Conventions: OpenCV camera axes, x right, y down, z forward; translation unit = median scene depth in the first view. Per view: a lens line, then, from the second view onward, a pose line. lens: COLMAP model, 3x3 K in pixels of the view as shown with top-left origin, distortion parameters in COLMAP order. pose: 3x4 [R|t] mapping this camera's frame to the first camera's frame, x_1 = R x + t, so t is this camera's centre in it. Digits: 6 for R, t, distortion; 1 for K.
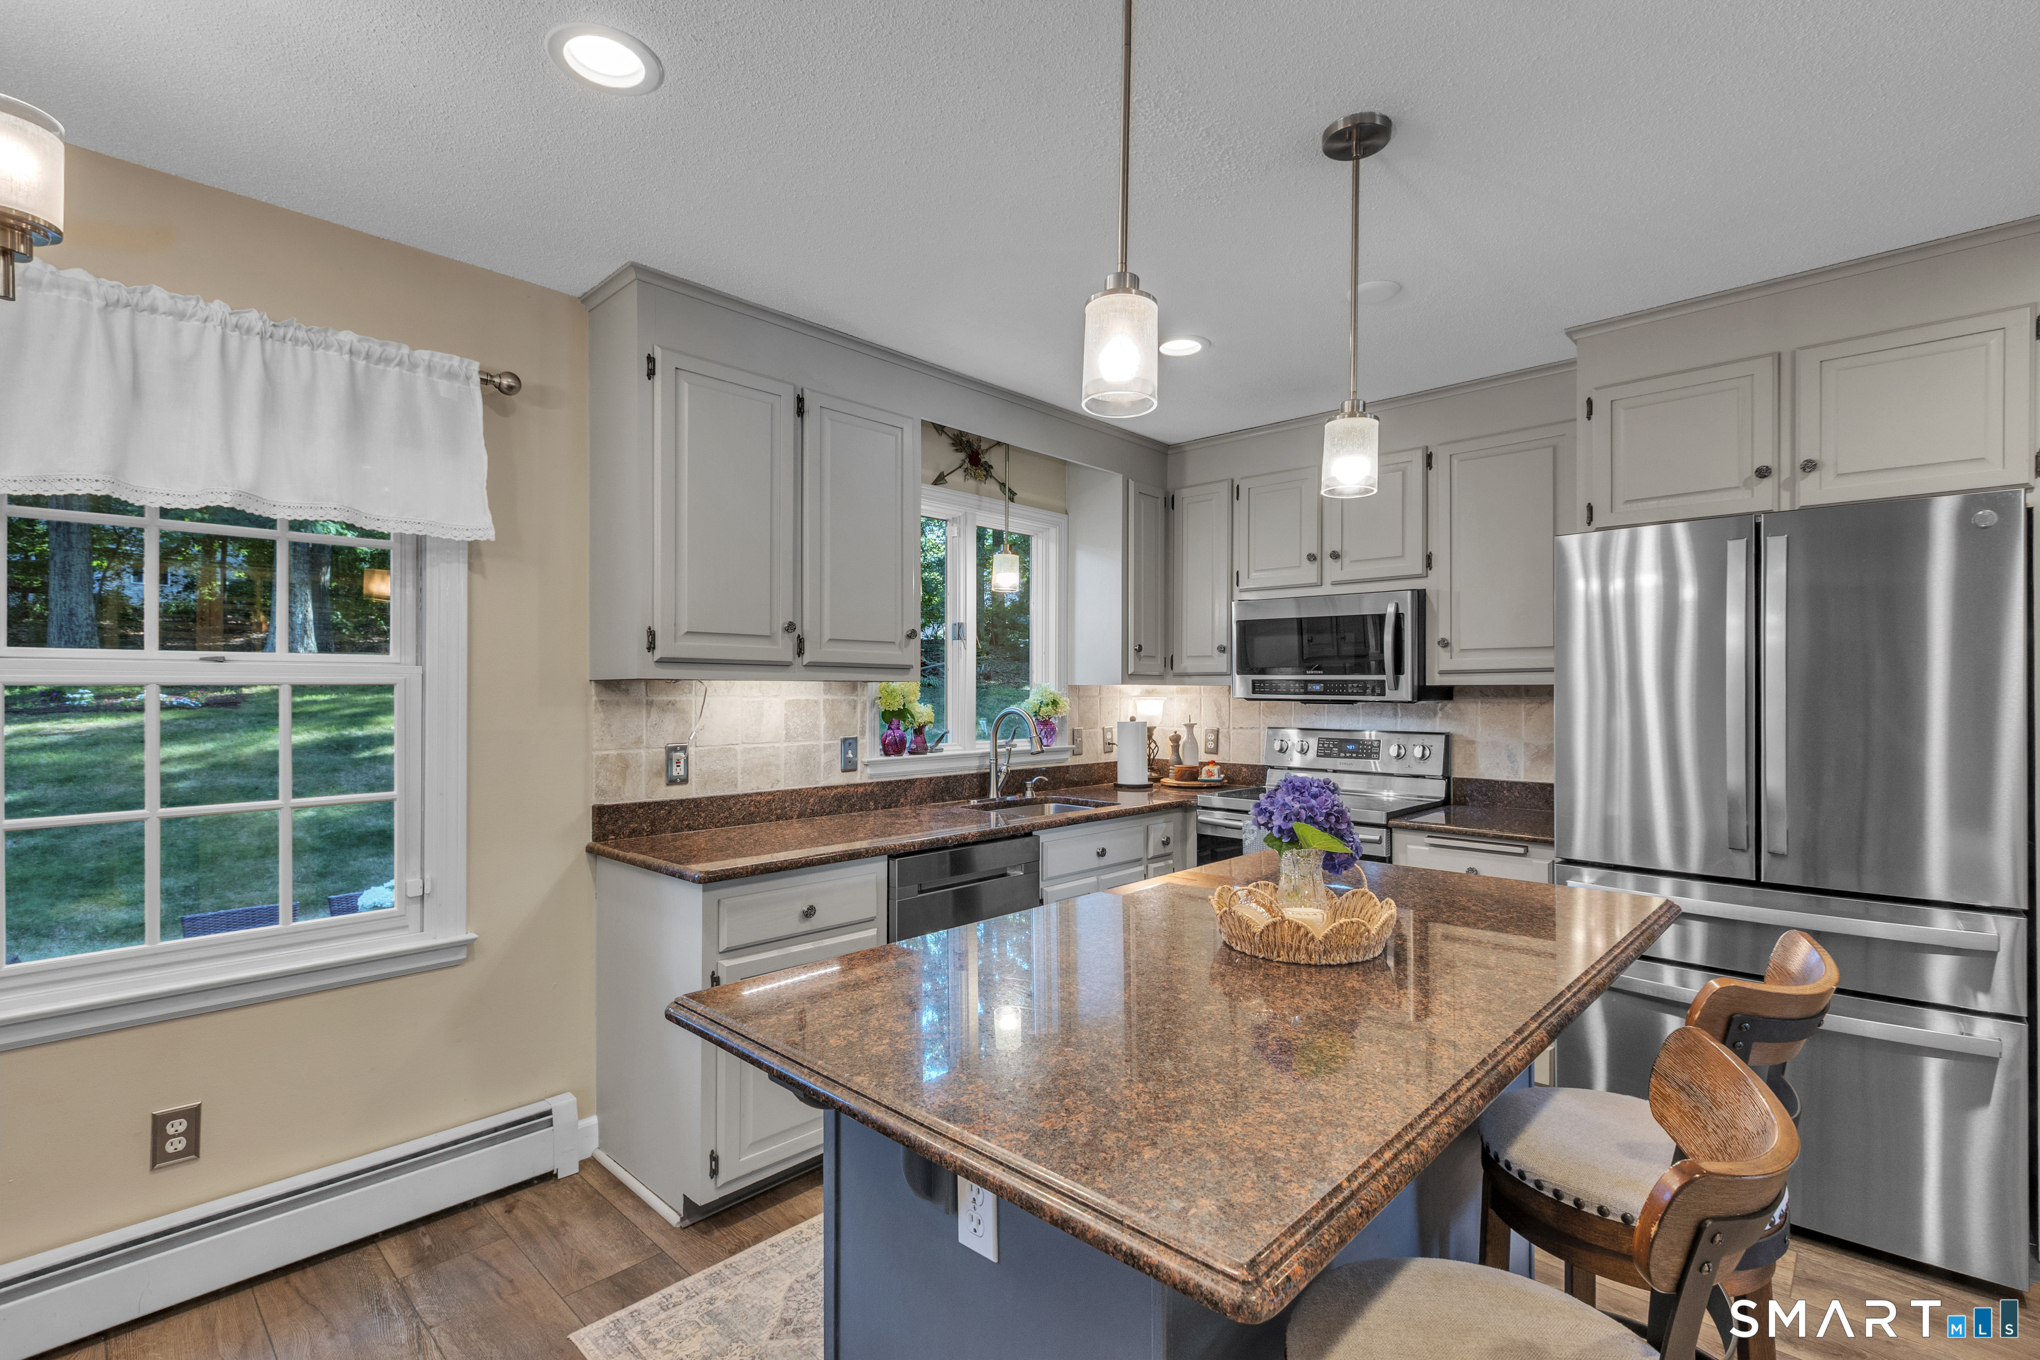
lens RADIAL K [[923.9, 0, 1013.6], [0, 923.9, 693.1], [0, 0, 1]] dist [-0.003662, 0.001236]
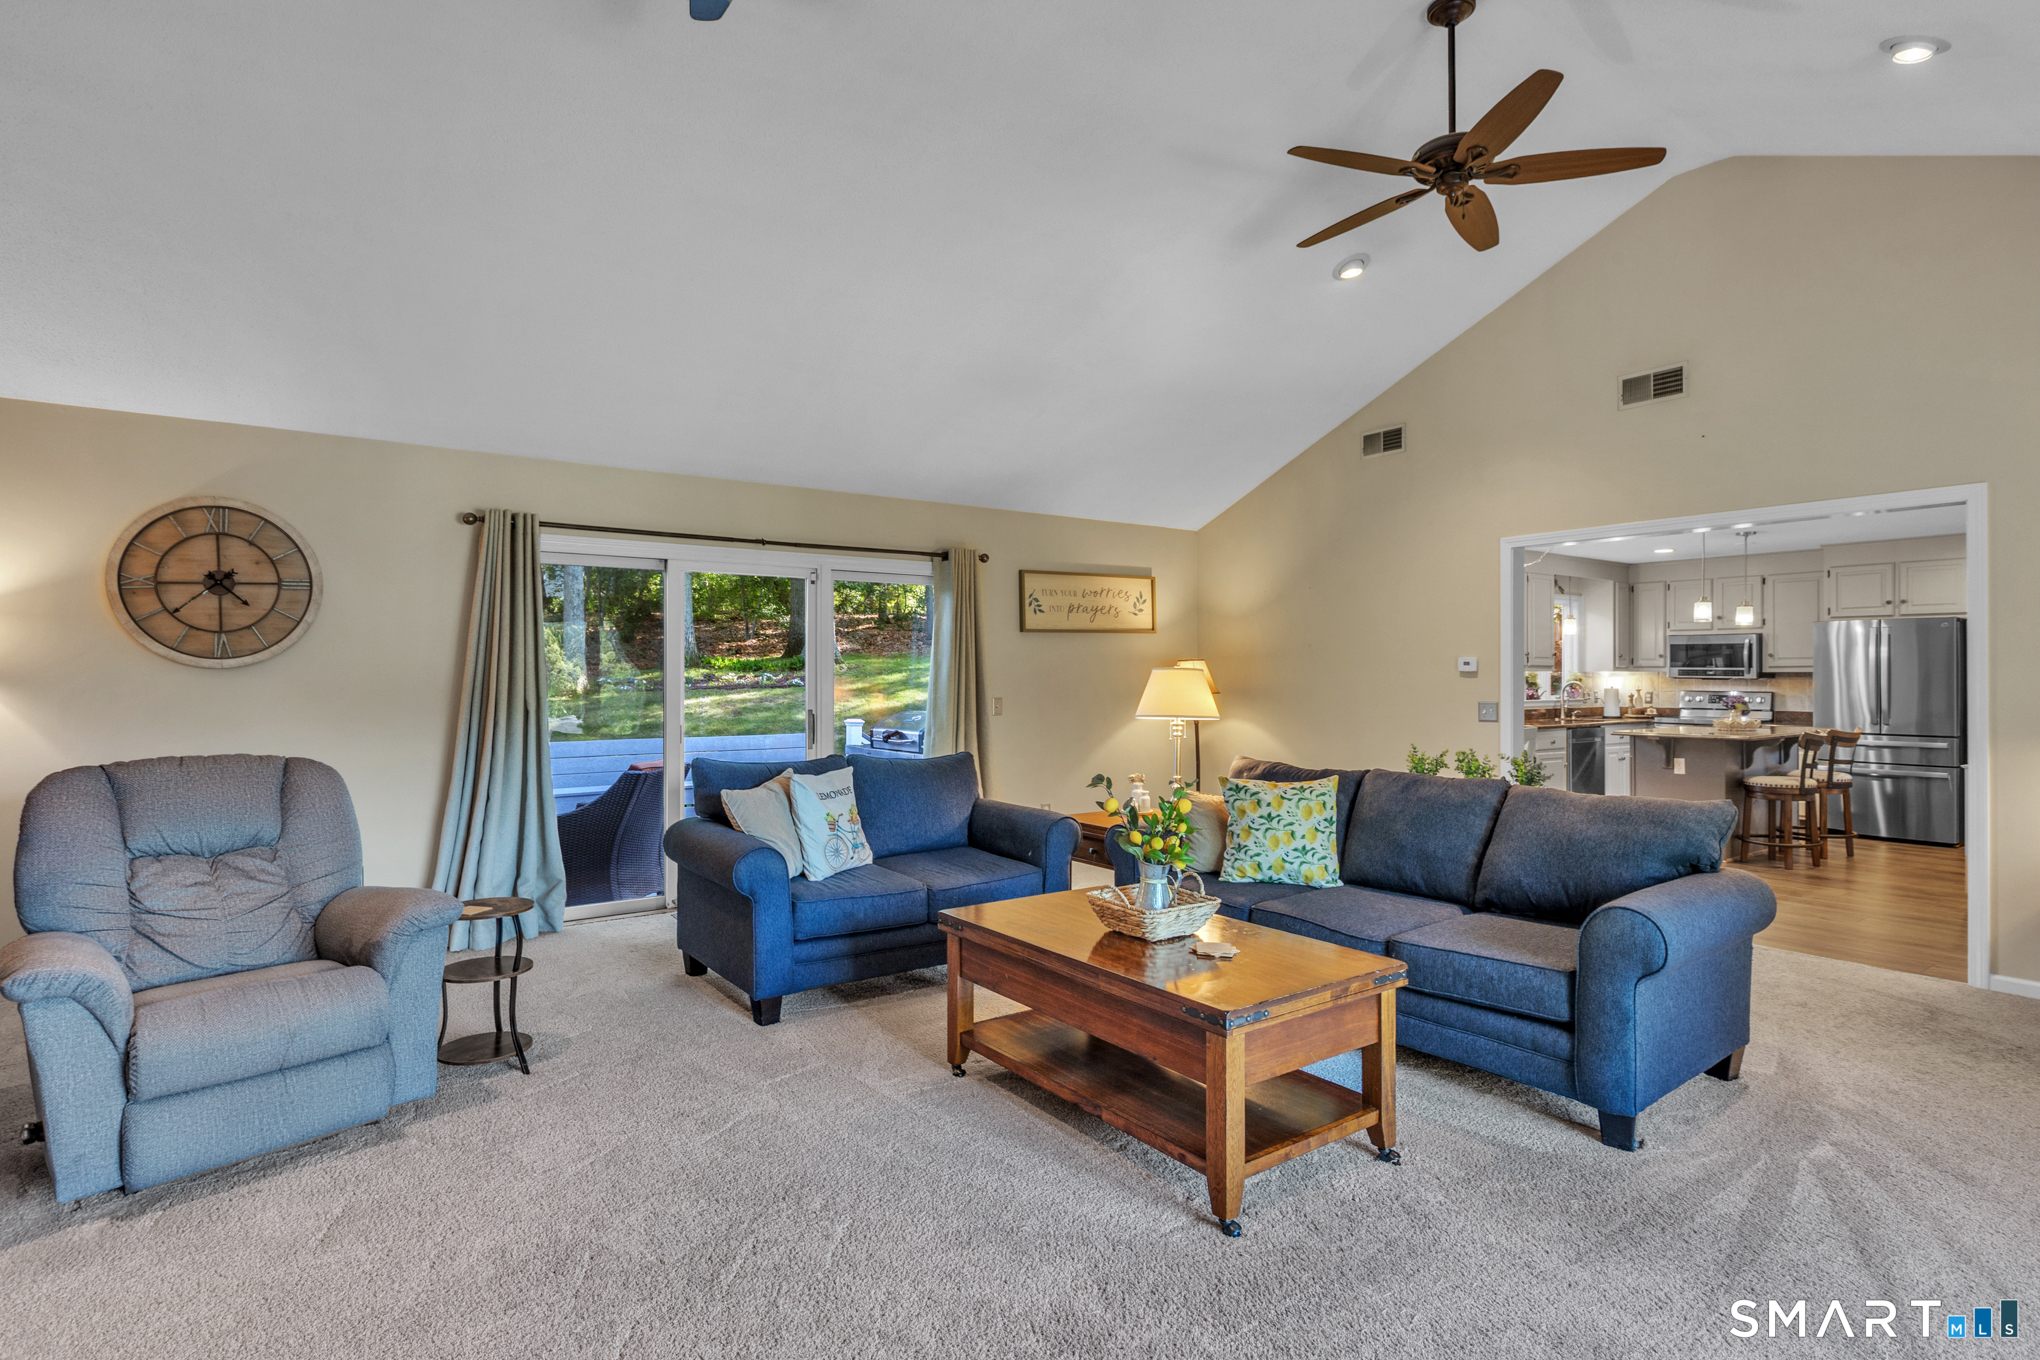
lens RADIAL K [[1017.7, 0, 1022.9], [0, 1017.7, 672.1], [0, 0, 1]] dist [-0.003533, -0.000428]
pose [[0.980635, -0.001023, -0.195842, -0.916388], [0.000251, 0.999992, -0.003963, 0.001272], [0.195845, 0.003837, 0.980627, -1.954681]]
